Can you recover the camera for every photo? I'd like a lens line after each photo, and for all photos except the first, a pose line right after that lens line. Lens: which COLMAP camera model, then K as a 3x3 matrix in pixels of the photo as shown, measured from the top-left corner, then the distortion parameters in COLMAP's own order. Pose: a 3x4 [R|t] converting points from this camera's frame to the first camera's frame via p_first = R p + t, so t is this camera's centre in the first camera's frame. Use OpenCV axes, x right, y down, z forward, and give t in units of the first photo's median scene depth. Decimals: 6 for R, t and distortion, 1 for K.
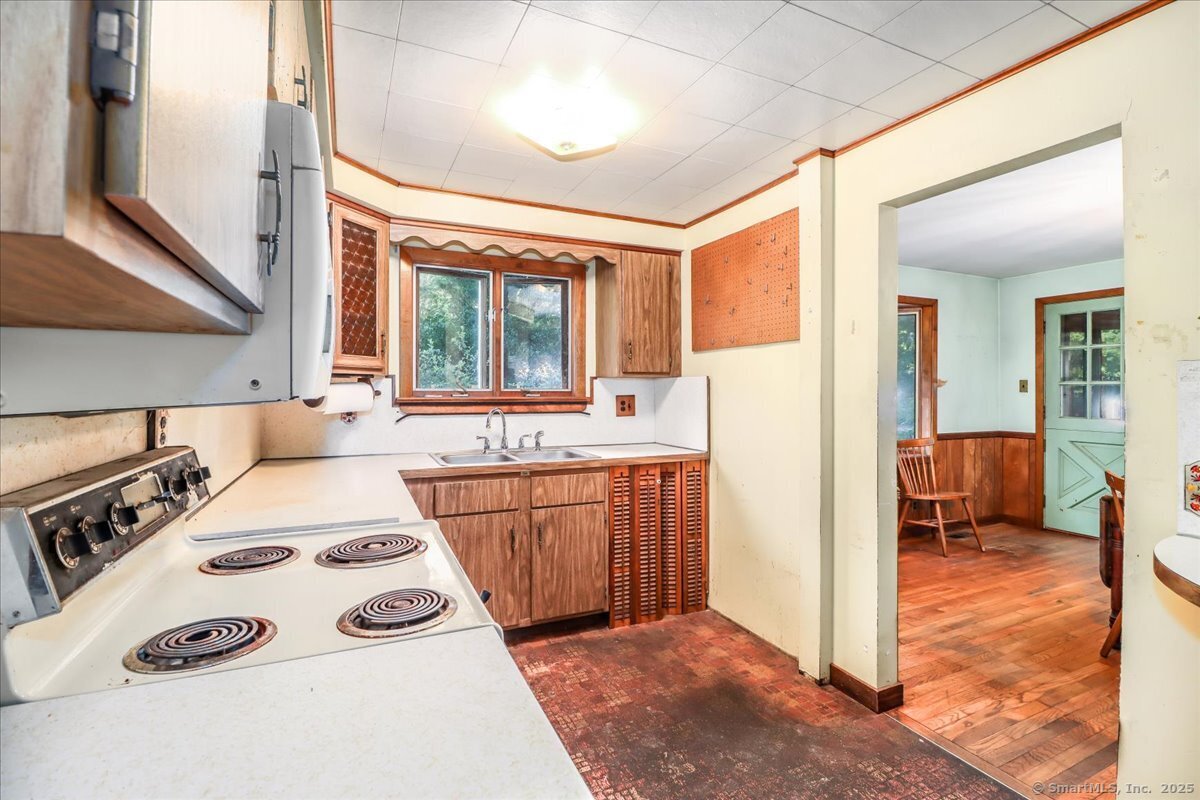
lens RADIAL K [[555.4, 0, 609.6], [0, 555.4, 392.8], [0, 0, 1]] dist [-0.009803, -0.002616]
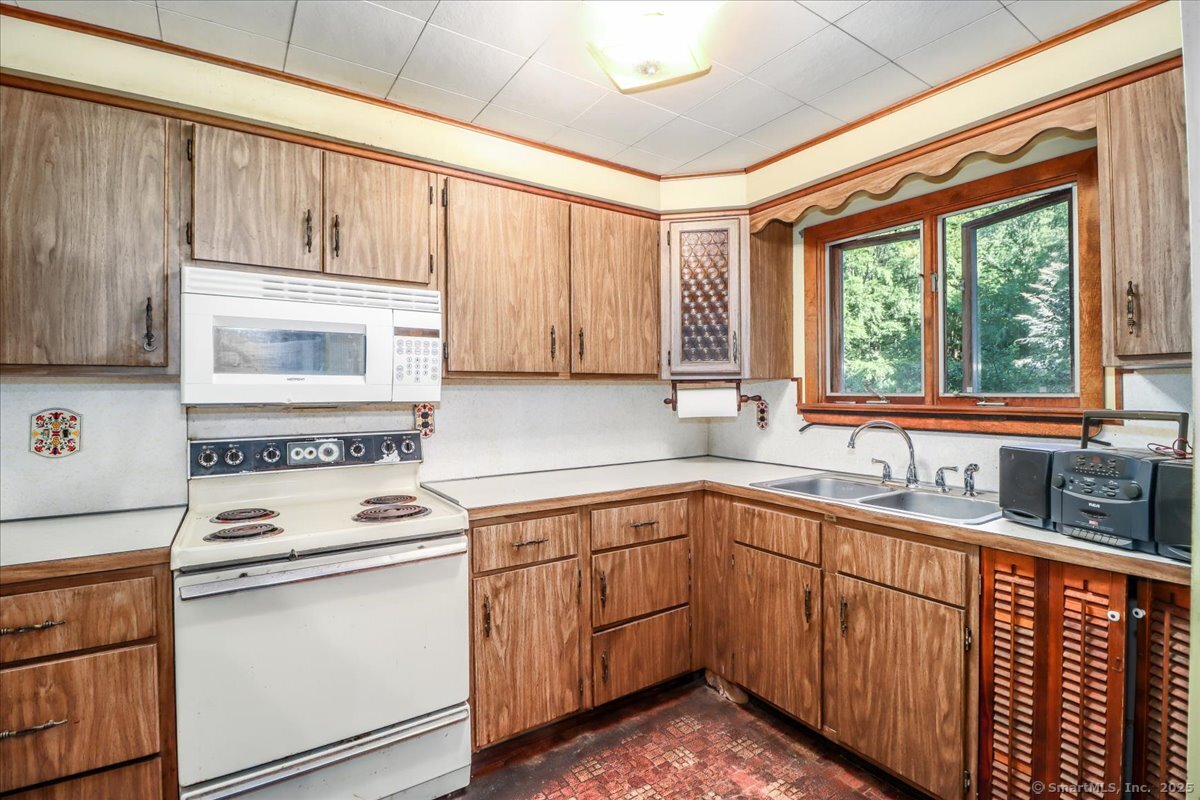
lens RADIAL K [[555.4, 0, 607.6], [0, 555.4, 392.3], [0, 0, 1]] dist [-0.009803, -0.002616]
pose [[0.156803, -0.000862, -0.987629, 0.457023], [-0.000908, 0.999999, -0.001017, -0.008154], [0.987629, 0.001057, 0.156802, 0.587929]]
